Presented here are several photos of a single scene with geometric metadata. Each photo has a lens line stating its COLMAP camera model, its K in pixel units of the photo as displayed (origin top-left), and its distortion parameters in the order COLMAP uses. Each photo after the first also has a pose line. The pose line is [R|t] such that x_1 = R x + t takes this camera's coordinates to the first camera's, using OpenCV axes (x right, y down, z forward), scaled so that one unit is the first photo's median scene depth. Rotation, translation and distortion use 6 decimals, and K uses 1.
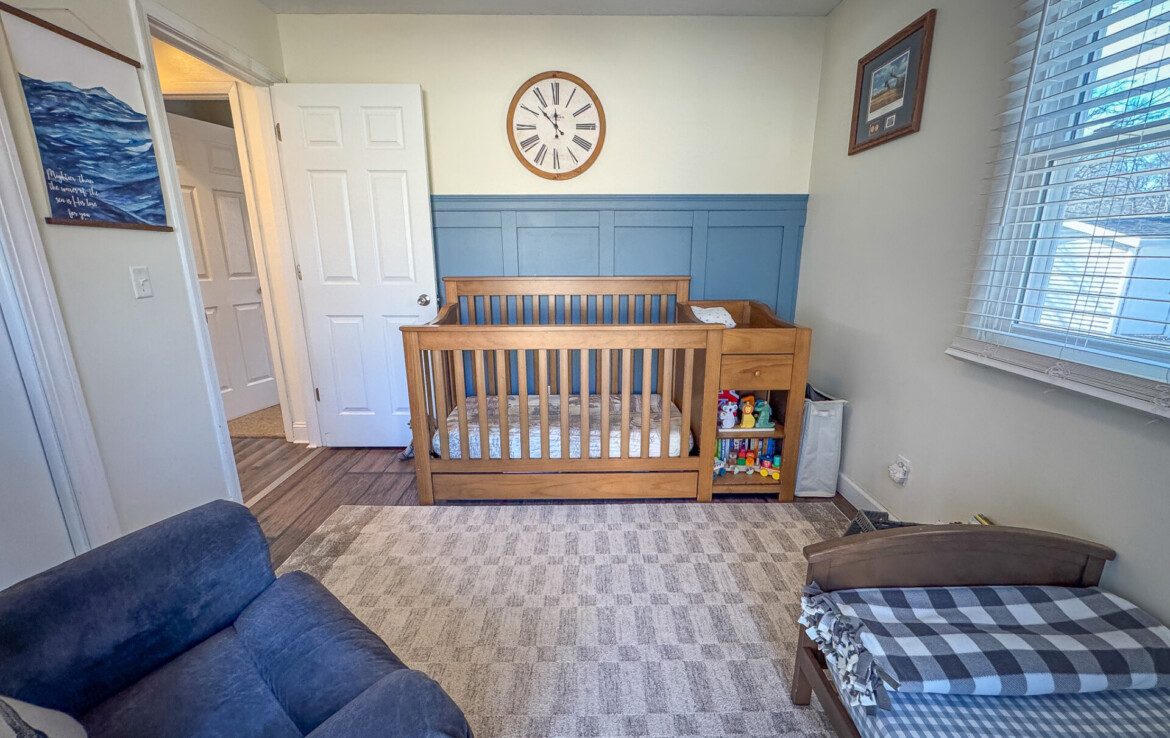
lens RADIAL K [[465.1, 0, 587.5], [0, 465.1, 365.4], [0, 0, 1]] dist [0.000820, -0.000219]
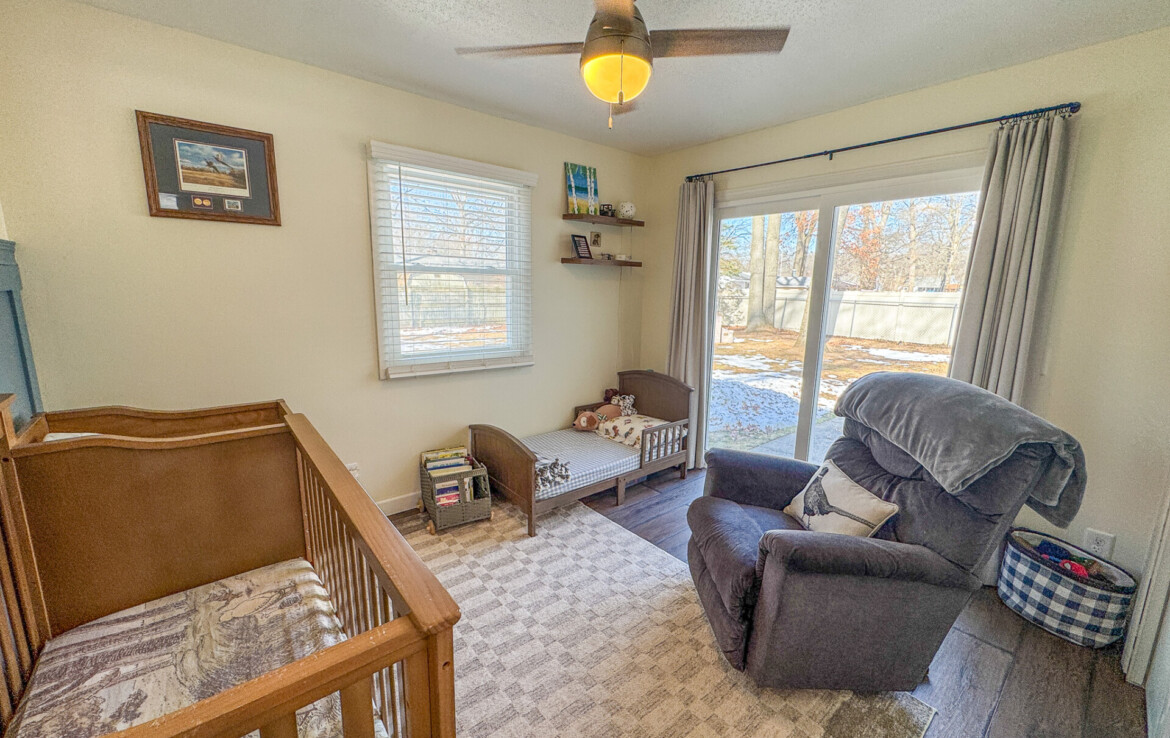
lens RADIAL K [[465.1, 0, 585.5], [0, 465.1, 369.2], [0, 0, 1]] dist [0.000820, -0.000219]
pose [[-0.620127, -0.147740, 0.770465, -0.752394], [0.177160, 0.930364, 0.320993, -0.372451], [-0.764236, 0.335552, -0.550770, 1.104050]]
